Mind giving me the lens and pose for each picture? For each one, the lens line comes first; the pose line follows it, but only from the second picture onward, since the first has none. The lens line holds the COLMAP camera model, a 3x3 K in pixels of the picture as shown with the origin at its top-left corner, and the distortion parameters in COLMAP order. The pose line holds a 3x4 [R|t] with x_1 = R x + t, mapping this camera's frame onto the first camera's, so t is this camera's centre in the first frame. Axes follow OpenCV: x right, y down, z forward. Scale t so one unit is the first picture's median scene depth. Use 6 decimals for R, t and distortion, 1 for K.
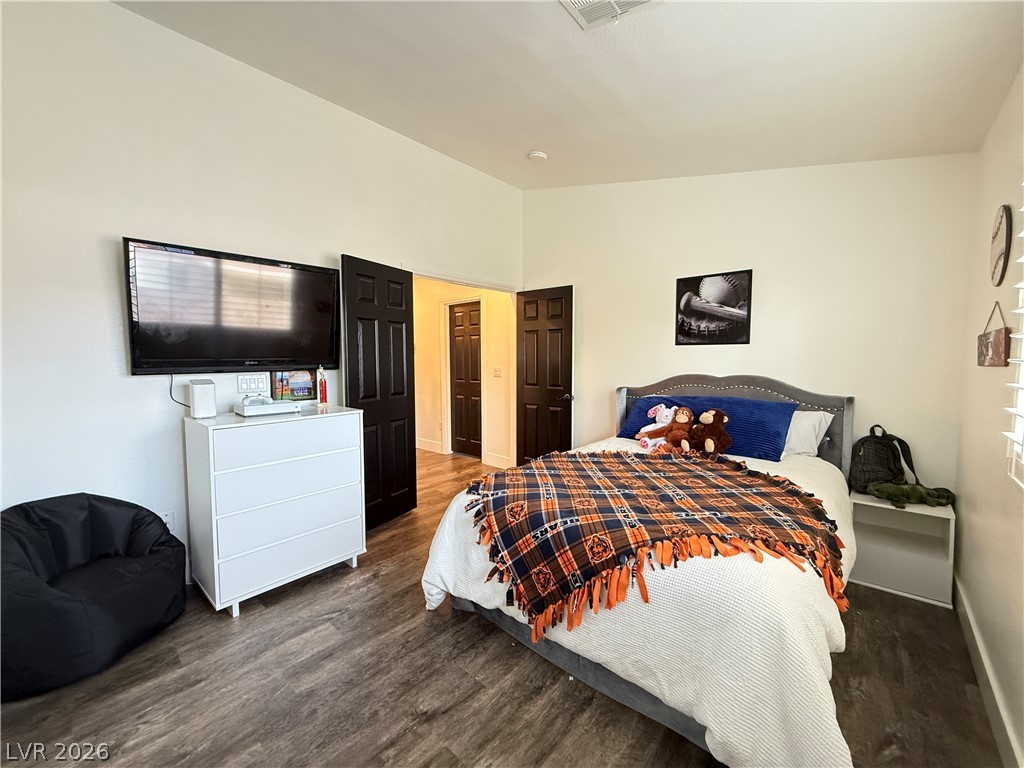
lens RADIAL K [[408.9, 0, 506.9], [0, 408.9, 382.2], [0, 0, 1]] dist [0.001294, 0.000279]
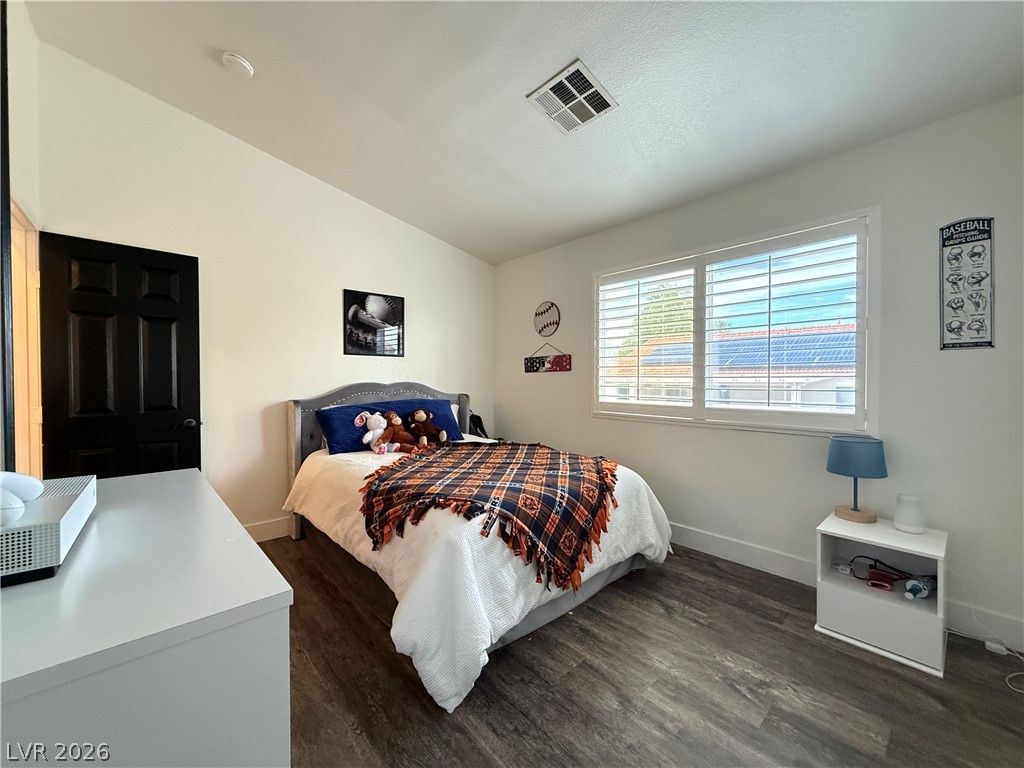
lens RADIAL K [[408.9, 0, 510.8], [0, 408.9, 377.7], [0, 0, 1]] dist [0.001294, 0.000279]
pose [[0.107481, -0.000029, 0.994207, -0.614255], [0.064665, 0.997883, -0.006962, 0.000038], [-0.992102, 0.065039, 0.107255, 0.554039]]
